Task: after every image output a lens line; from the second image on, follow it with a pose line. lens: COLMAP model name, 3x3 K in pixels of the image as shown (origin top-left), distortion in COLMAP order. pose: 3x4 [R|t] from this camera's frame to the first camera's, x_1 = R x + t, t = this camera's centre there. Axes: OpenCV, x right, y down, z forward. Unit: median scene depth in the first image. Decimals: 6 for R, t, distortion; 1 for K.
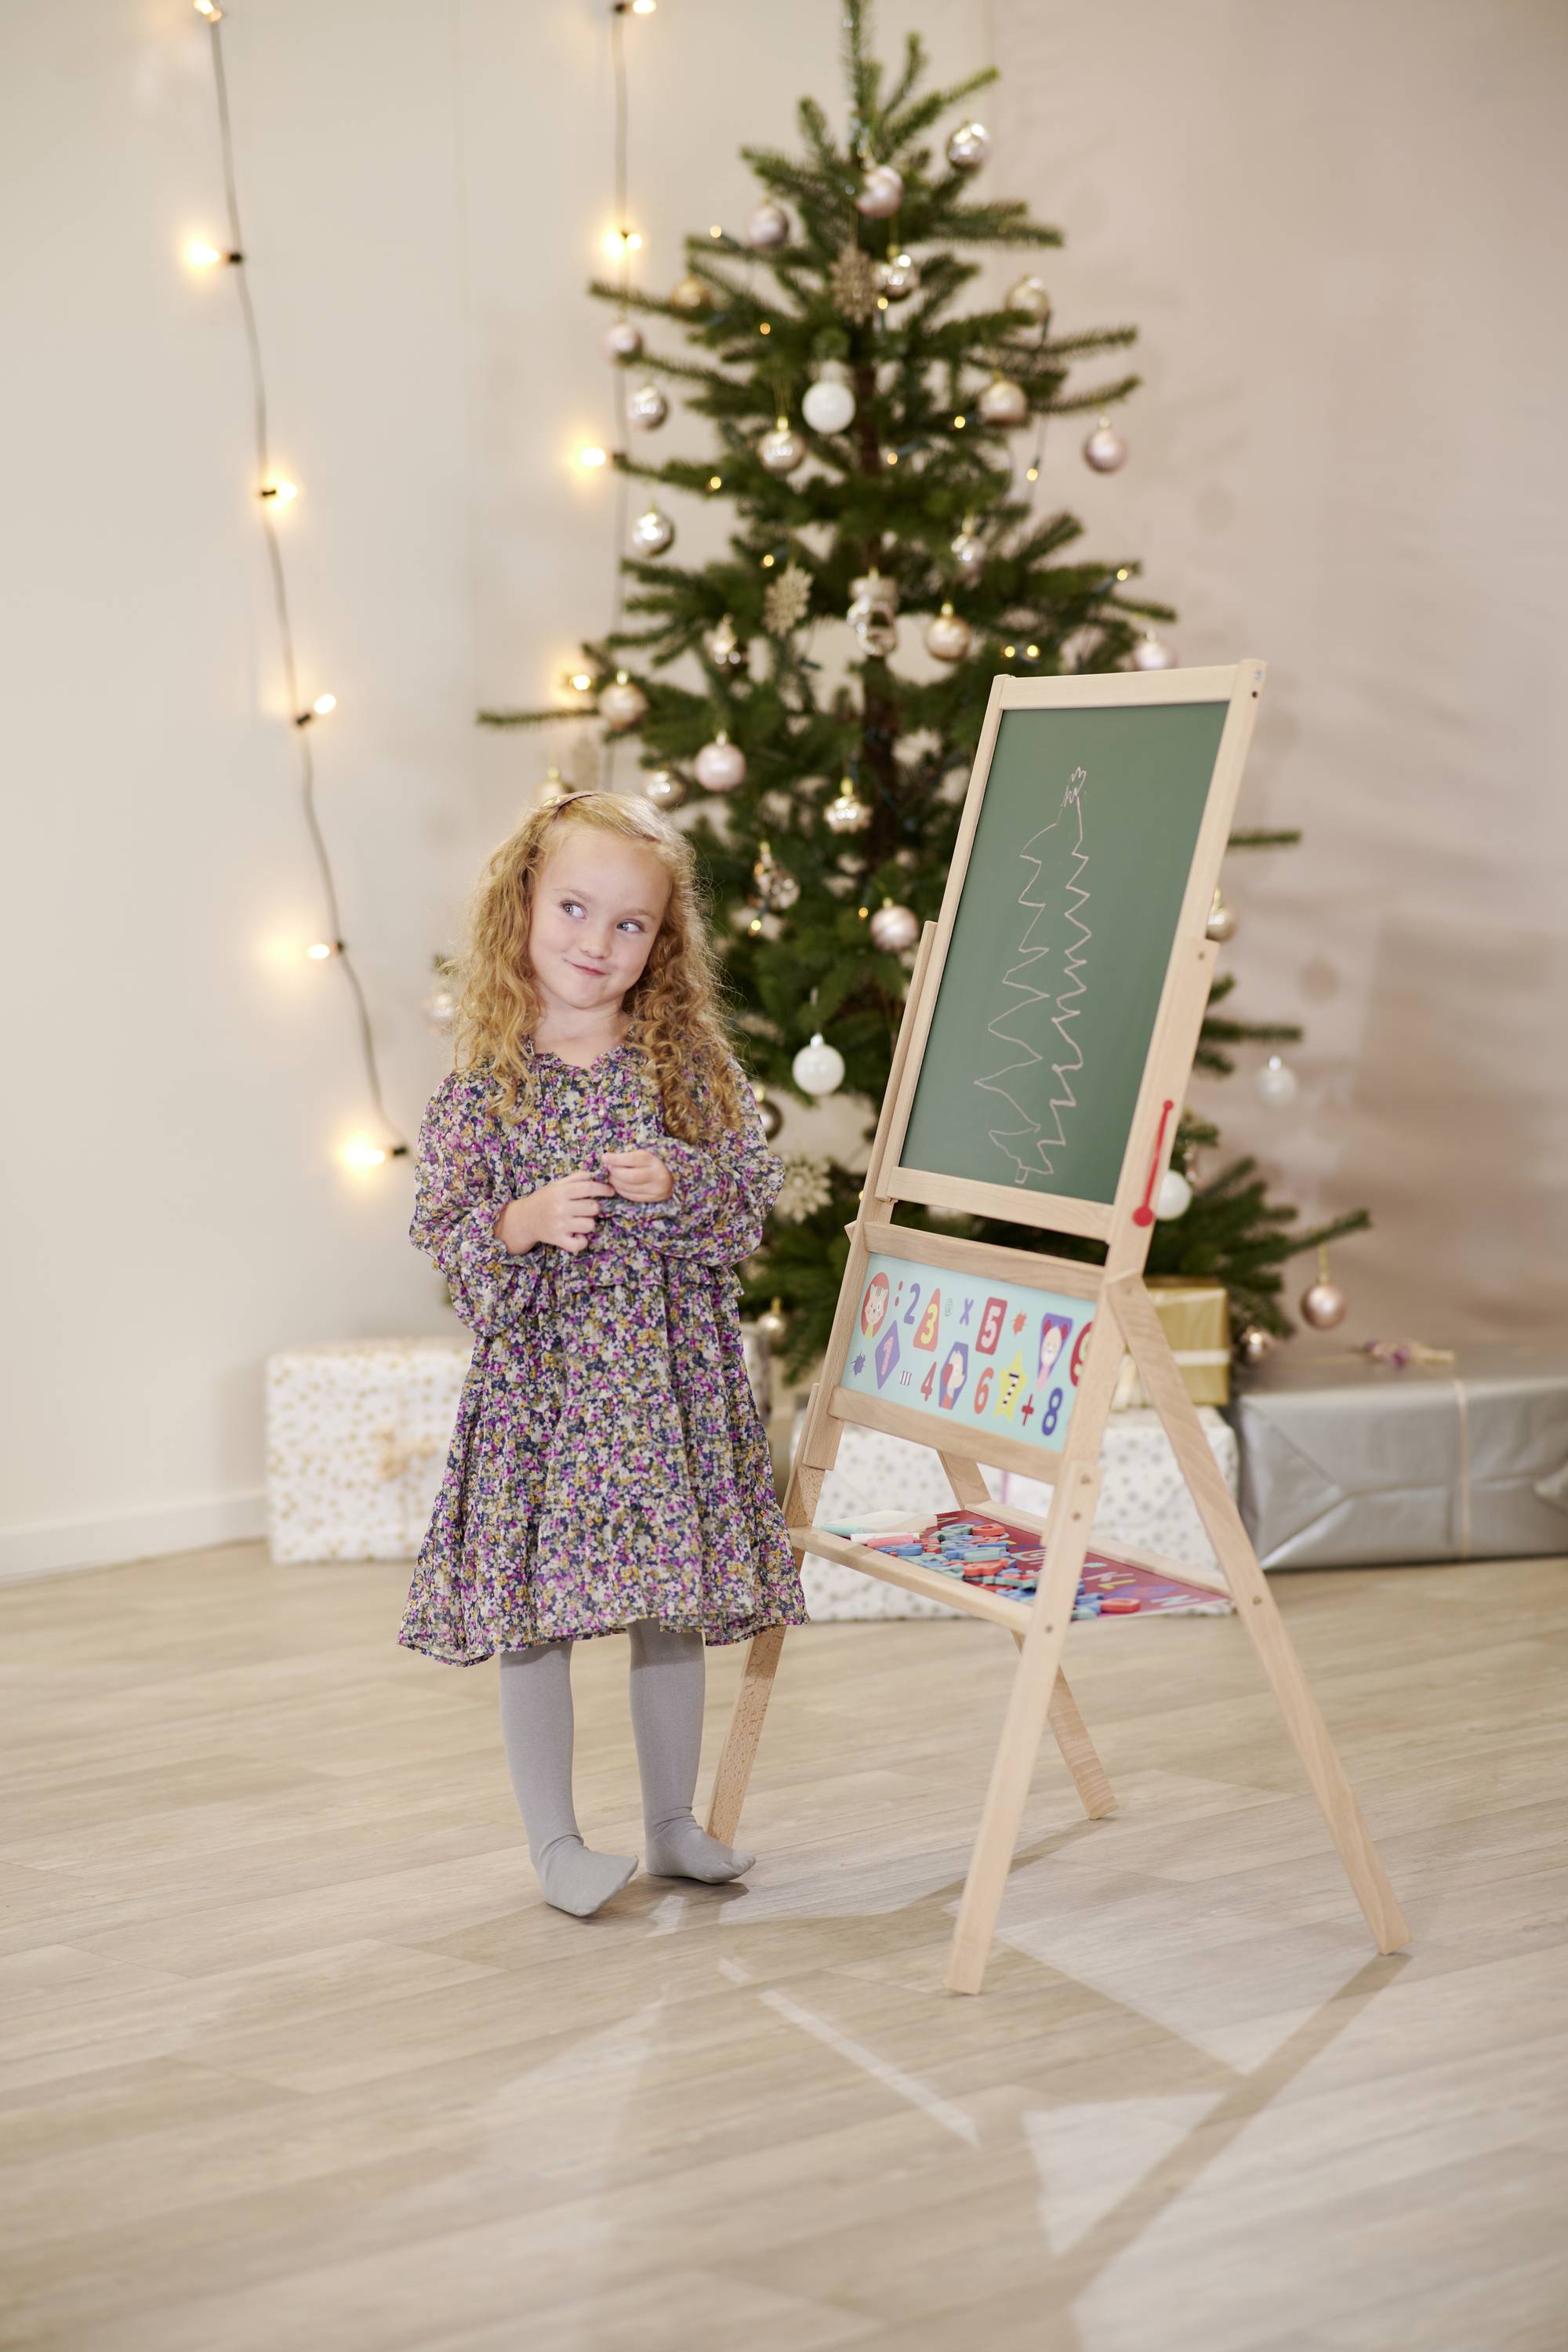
lens RADIAL K [[6362.0, 0, 710.1], [0, 6362.0, 1172.7], [0, 0, 1]] dist [0.298739, 0.628744]
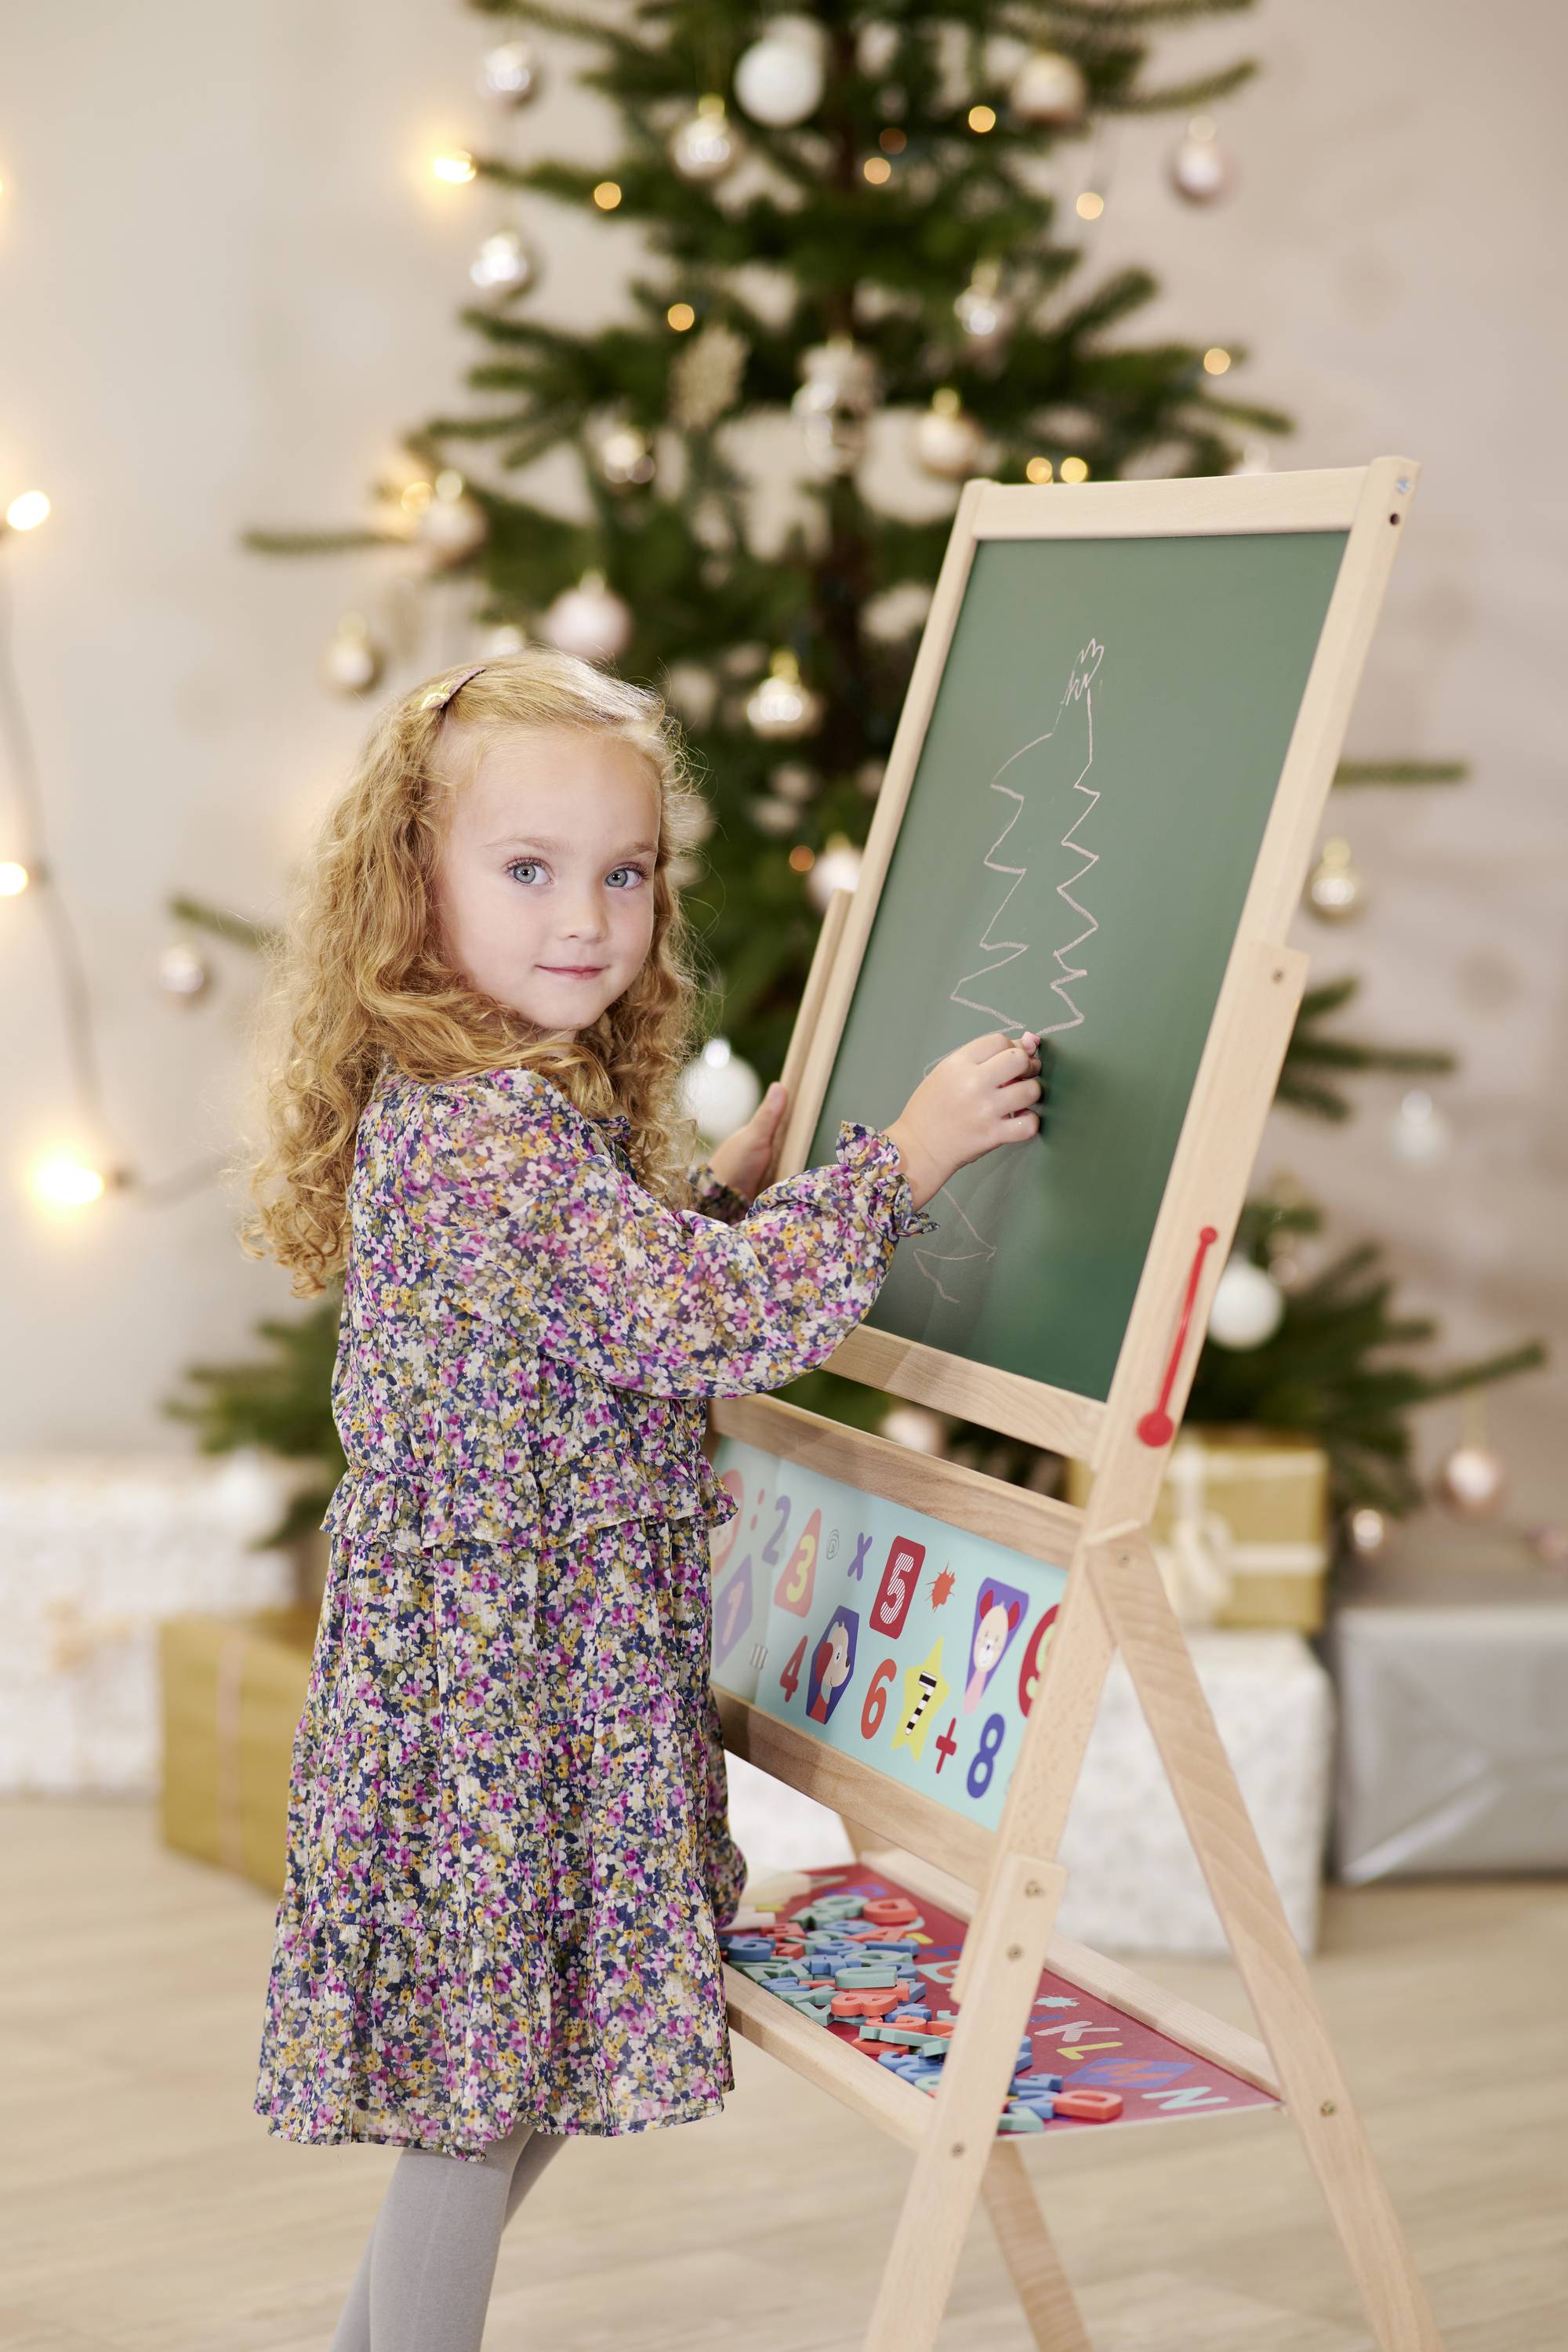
lens RADIAL K [[7408.5, 0, 728.0], [0, 7408.5, 1252.6], [0, 0, 1]] dist [0.390476, -0.357397]
pose [[0.999059, 0.043050, -0.005312, 0.022255], [-0.042957, 0.998939, 0.016595, -0.012424], [0.006021, -0.016351, 0.999848, 0.229468]]
